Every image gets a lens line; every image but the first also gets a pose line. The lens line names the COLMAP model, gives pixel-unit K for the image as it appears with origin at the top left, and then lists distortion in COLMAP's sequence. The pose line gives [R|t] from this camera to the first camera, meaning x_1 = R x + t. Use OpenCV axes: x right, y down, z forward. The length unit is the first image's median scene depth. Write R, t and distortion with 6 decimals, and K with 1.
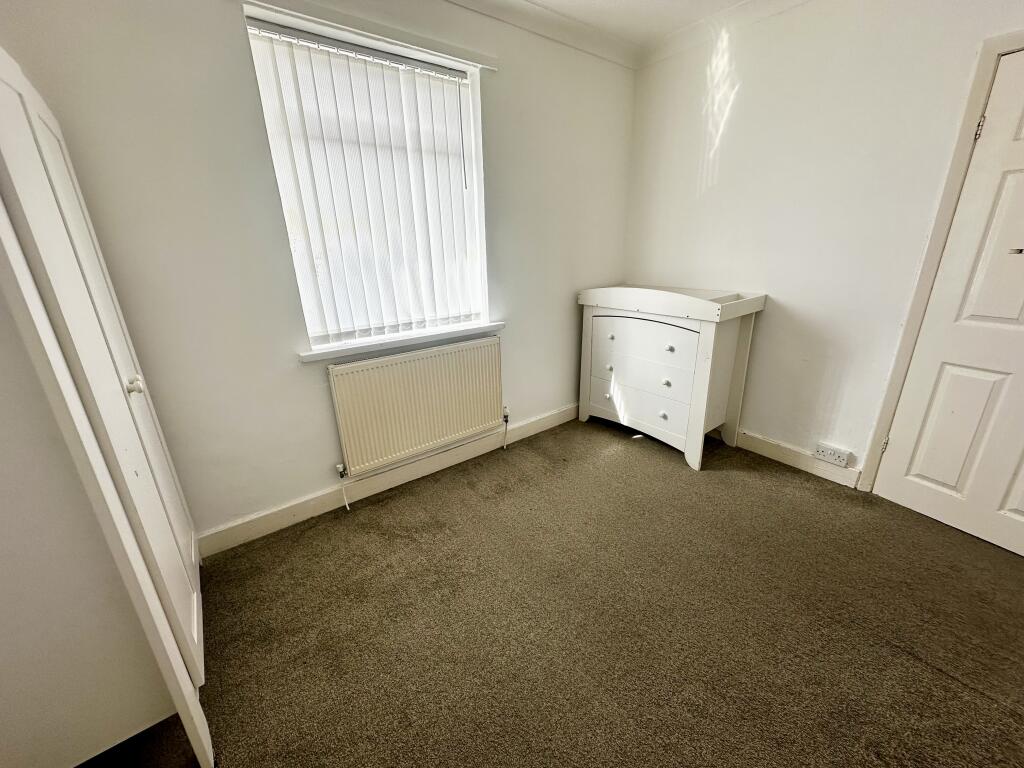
lens RADIAL K [[408.1, 0, 510.8], [0, 408.1, 384.0], [0, 0, 1]] dist [0.000068, 0.000239]
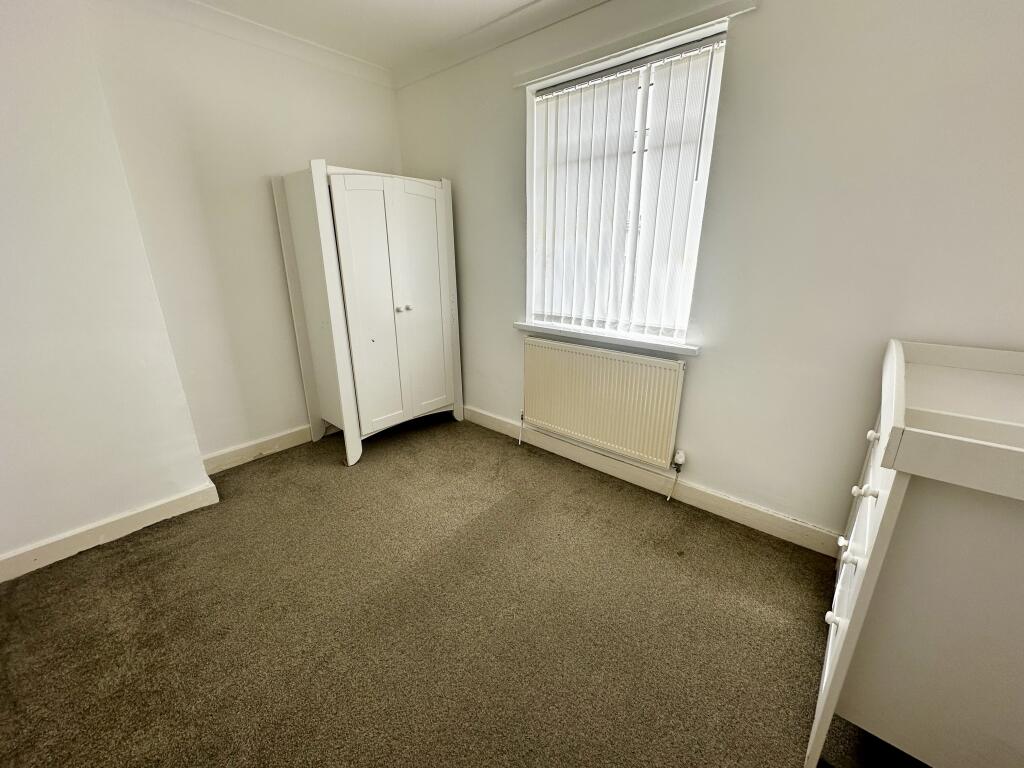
lens RADIAL K [[408.1, 0, 510.8], [0, 408.1, 384.0], [0, 0, 1]] dist [0.000068, 0.000239]
pose [[0.193726, 0.330380, -0.923753, 0.736946], [-0.314934, 0.912699, 0.260379, -0.203195], [0.929132, 0.240479, 0.280862, 0.529982]]
